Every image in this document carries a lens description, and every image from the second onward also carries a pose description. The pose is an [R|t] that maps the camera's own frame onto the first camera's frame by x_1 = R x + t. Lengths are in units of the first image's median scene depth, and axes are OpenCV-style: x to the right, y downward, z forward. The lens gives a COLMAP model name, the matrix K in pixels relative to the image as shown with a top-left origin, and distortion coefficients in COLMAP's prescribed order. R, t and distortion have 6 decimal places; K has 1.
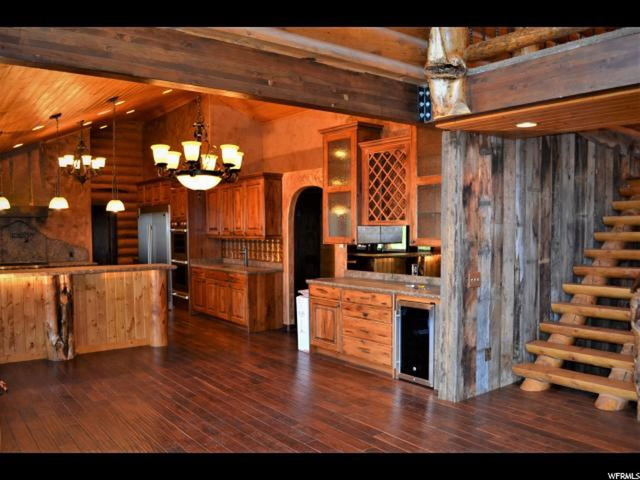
lens RADIAL K [[553.7, 0, 314.4], [0, 553.7, 245.1], [0, 0, 1]] dist [-0.090110, -0.007995]
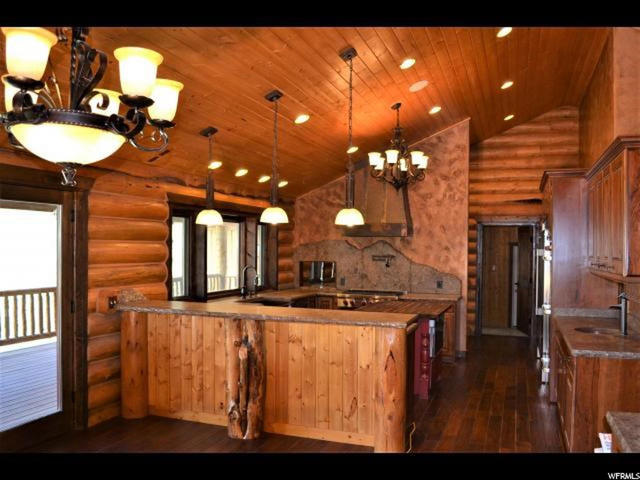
lens RADIAL K [[523.0, 0, 320.0], [0, 523.0, 259.4], [0, 0, 1]] dist [-0.073357, 0.006670]
pose [[0.529905, 0.026462, -0.847644, 0.101788], [-0.038412, 0.999236, 0.007181, -0.018456], [0.847186, 0.028754, 0.530517, 0.480850]]
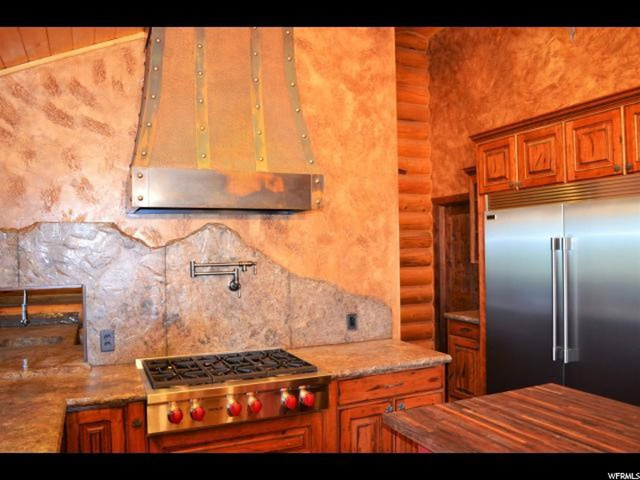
lens RADIAL K [[523.0, 0, 315.9], [0, 523.0, 239.9], [0, 0, 1]] dist [-0.073357, 0.006670]
pose [[0.977214, -0.010304, -0.212007, -0.420848], [0.001361, 0.999105, -0.042285, -0.022269], [0.212253, 0.041033, 0.976353, 0.703058]]
